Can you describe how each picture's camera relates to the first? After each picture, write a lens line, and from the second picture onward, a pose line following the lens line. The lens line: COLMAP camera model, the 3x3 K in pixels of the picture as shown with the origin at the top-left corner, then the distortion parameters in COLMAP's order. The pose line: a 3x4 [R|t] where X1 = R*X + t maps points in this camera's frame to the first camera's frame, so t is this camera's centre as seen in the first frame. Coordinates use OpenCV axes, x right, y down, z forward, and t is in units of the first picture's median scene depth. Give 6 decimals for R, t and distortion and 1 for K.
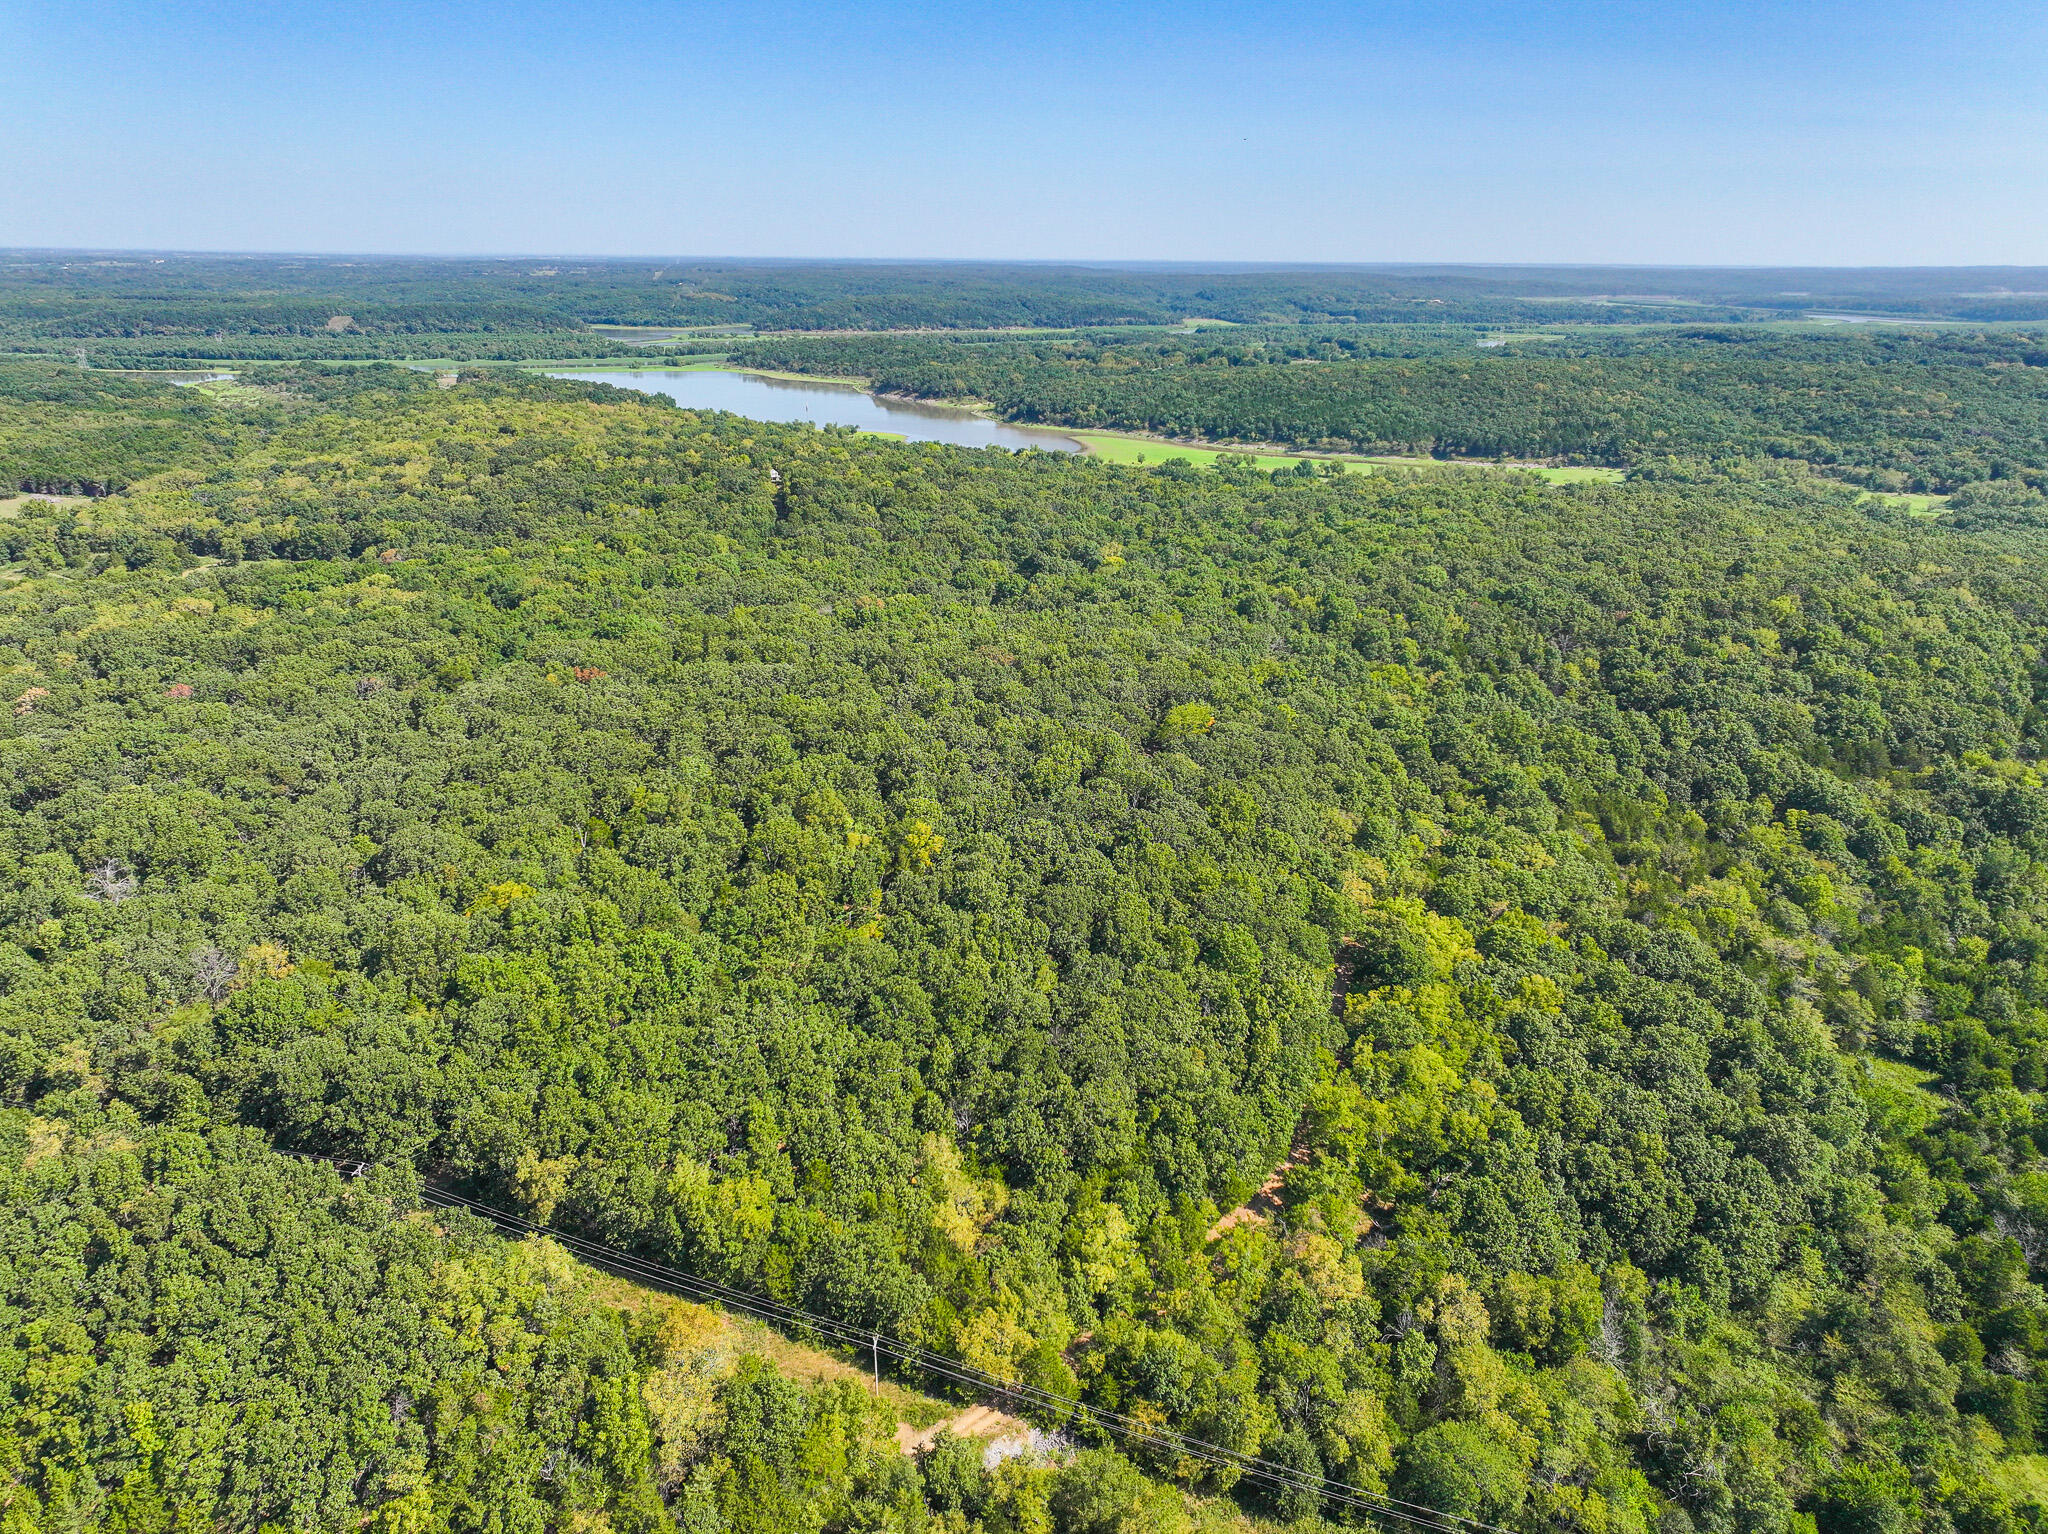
lens RADIAL K [[1429.6, 0, 1030.0], [0, 1429.6, 770.3], [0, 0, 1]] dist [-0.000835, 0.016118]
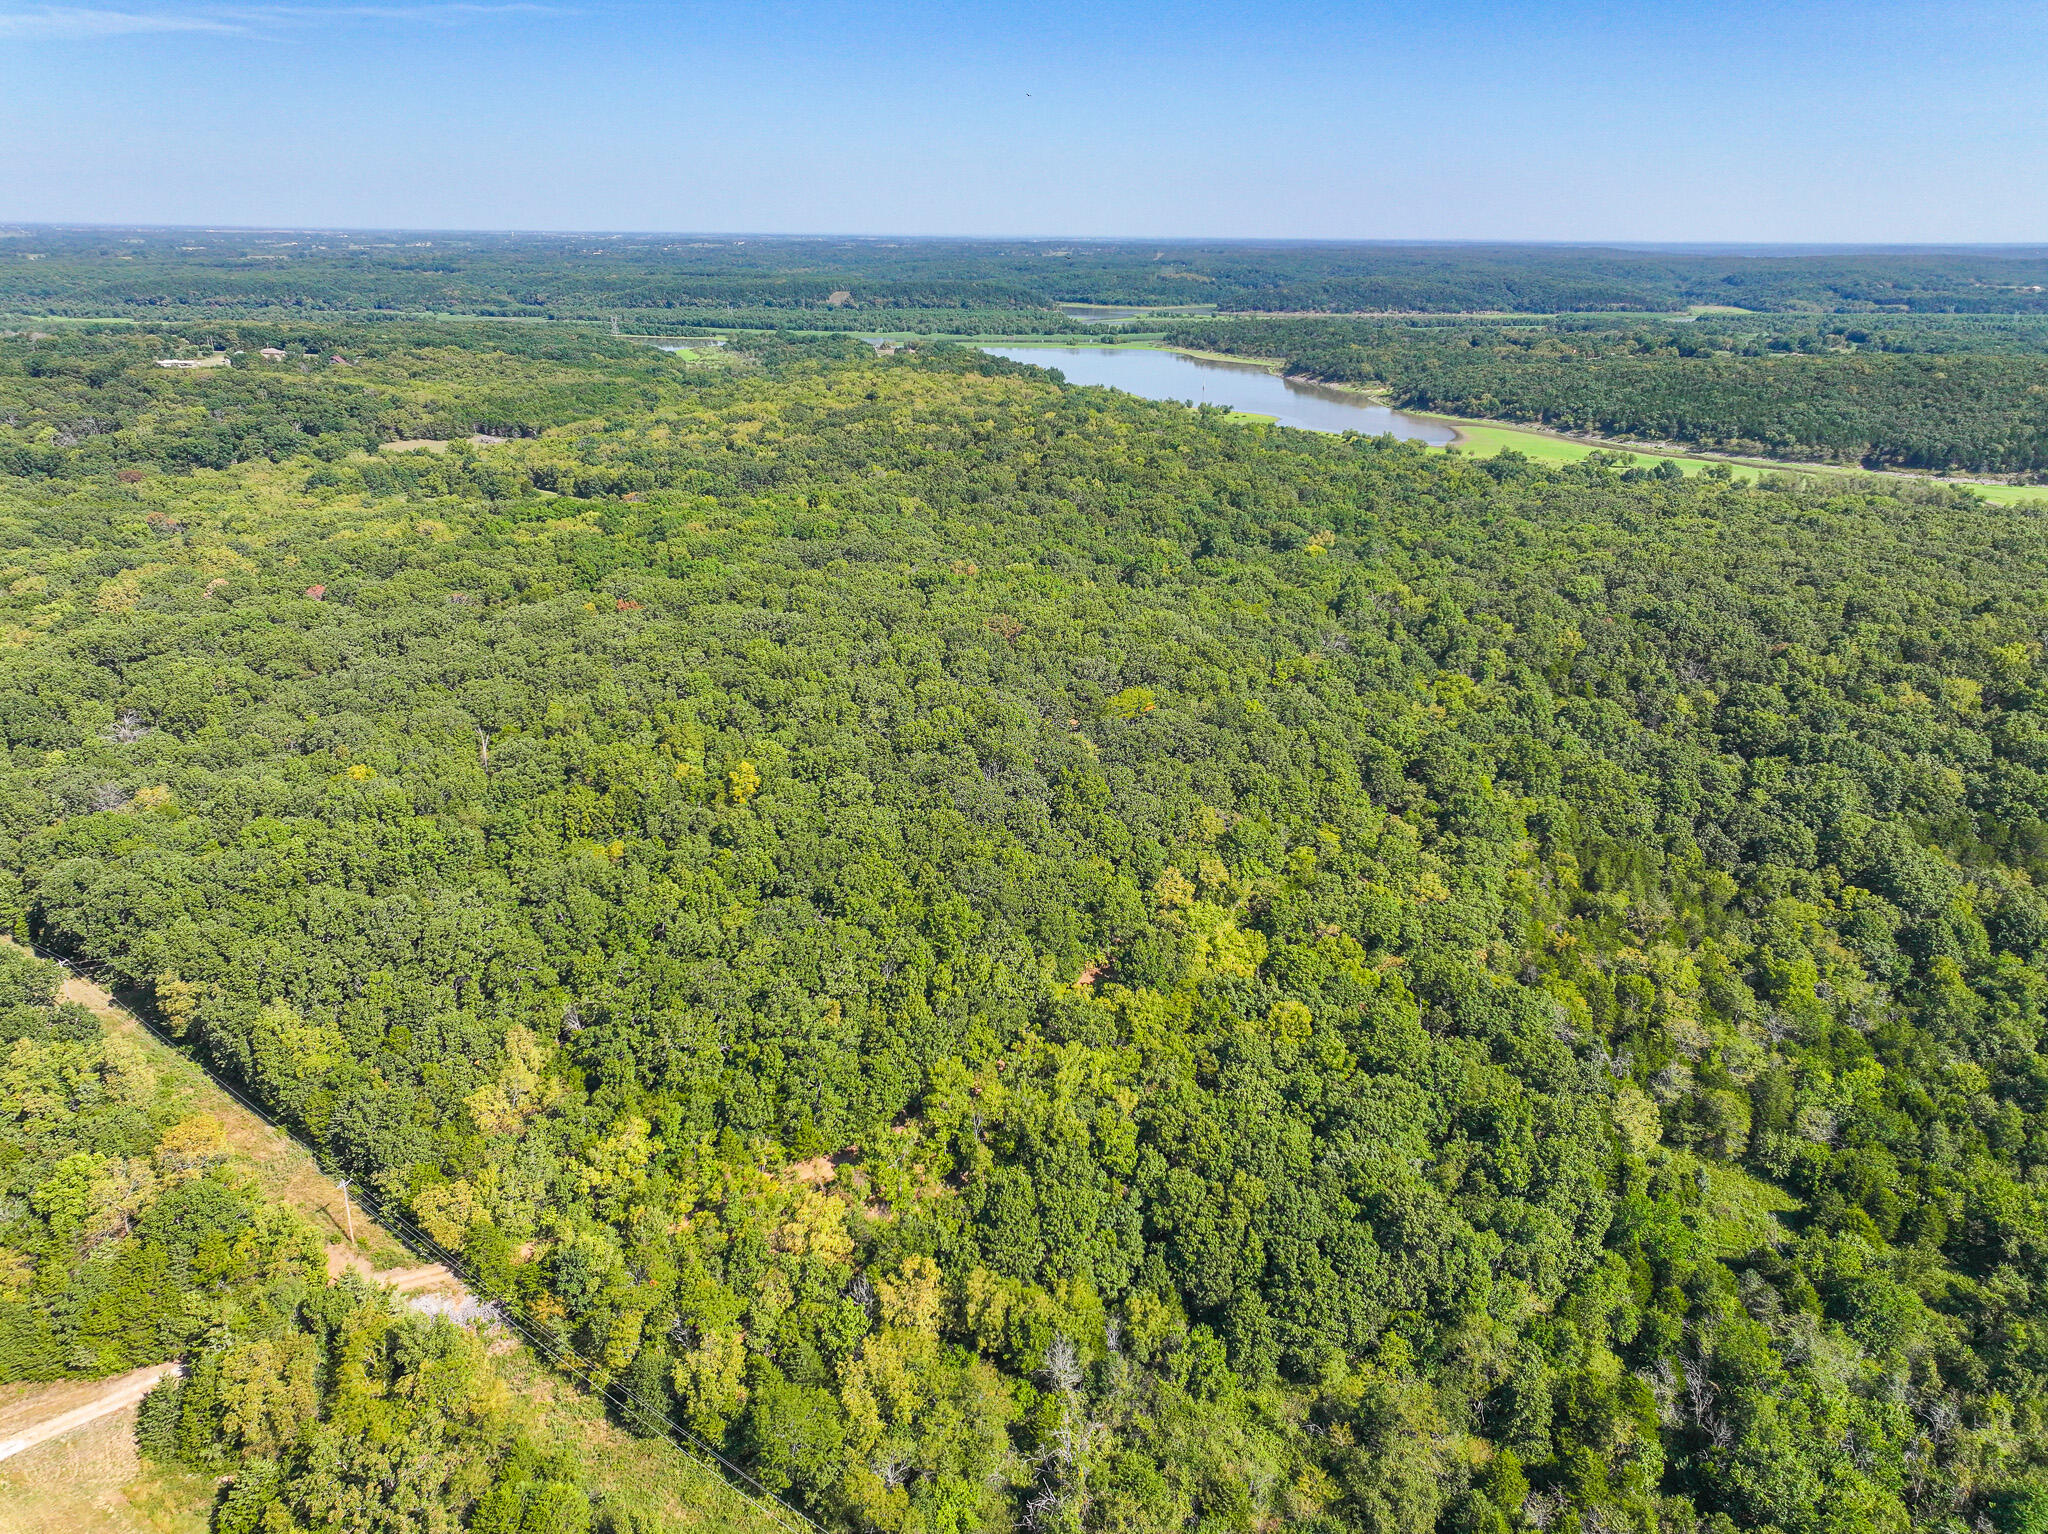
lens RADIAL K [[1429.6, 0, 1031.0], [0, 1429.6, 762.6], [0, 0, 1]] dist [-0.000835, 0.016118]
pose [[0.940792, 0.117440, -0.317990, 0.090063], [-0.115344, 0.992999, 0.025484, -0.002980], [0.318756, 0.012702, 0.947752, 0.011600]]
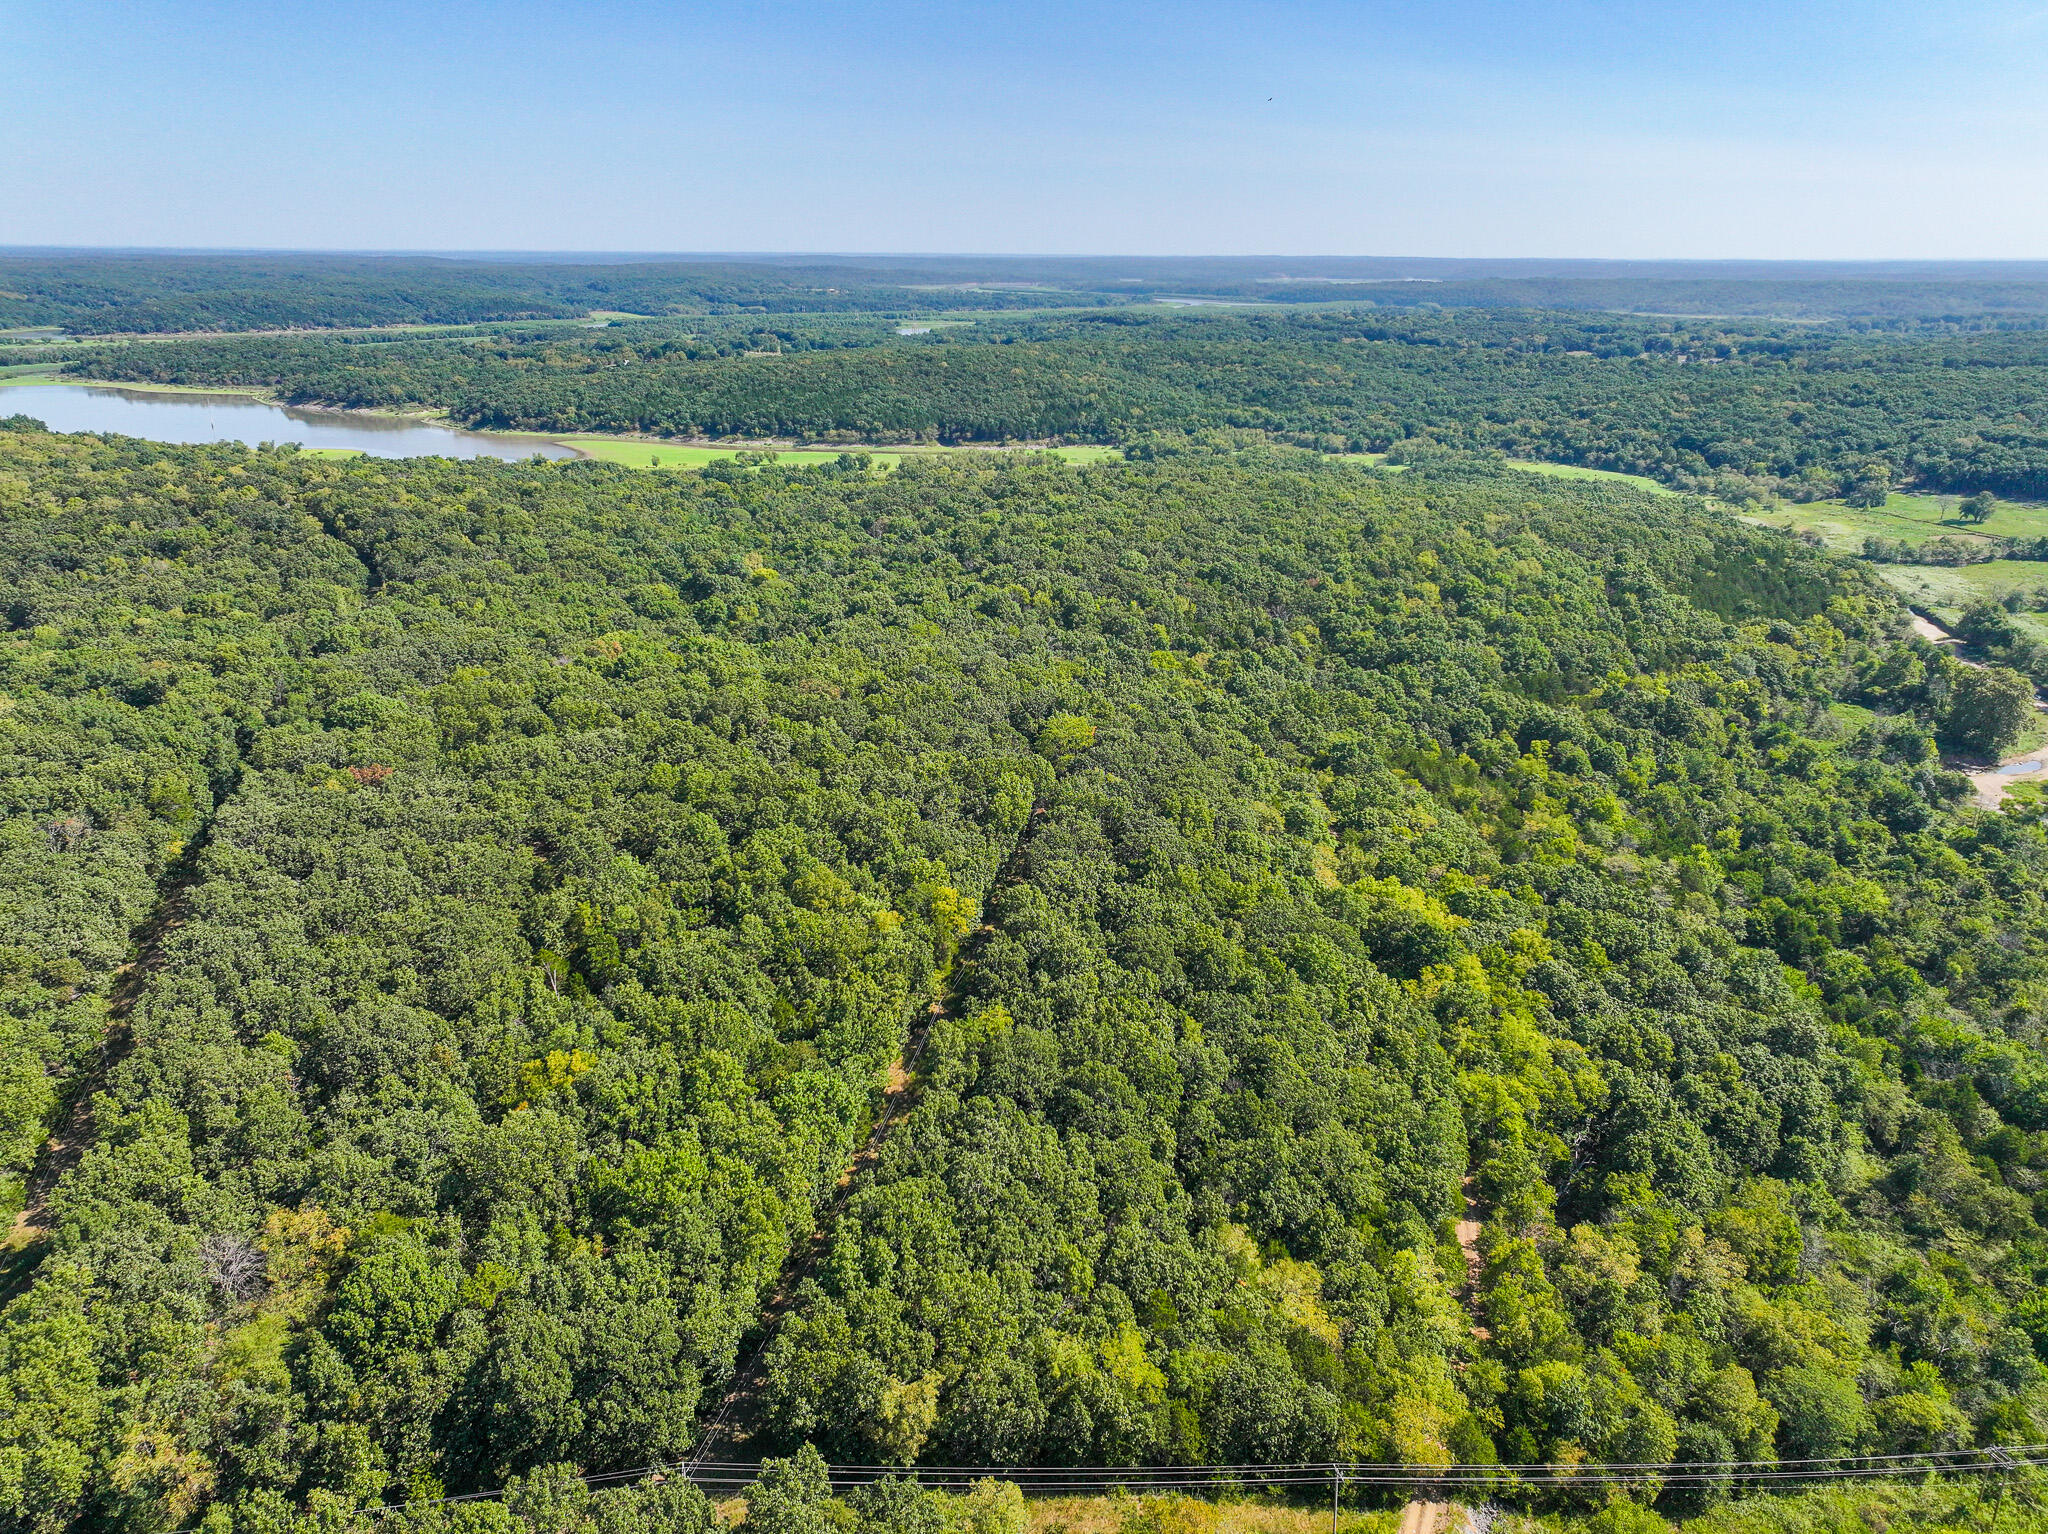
lens RADIAL K [[1429.6, 0, 1030.1], [0, 1429.6, 770.7], [0, 0, 1]] dist [-0.000835, 0.016118]
pose [[0.914539, -0.140796, 0.379204, -0.069908], [0.138291, 0.989808, 0.033989, -0.011362], [-0.380124, 0.021356, 0.924689, 0.029543]]
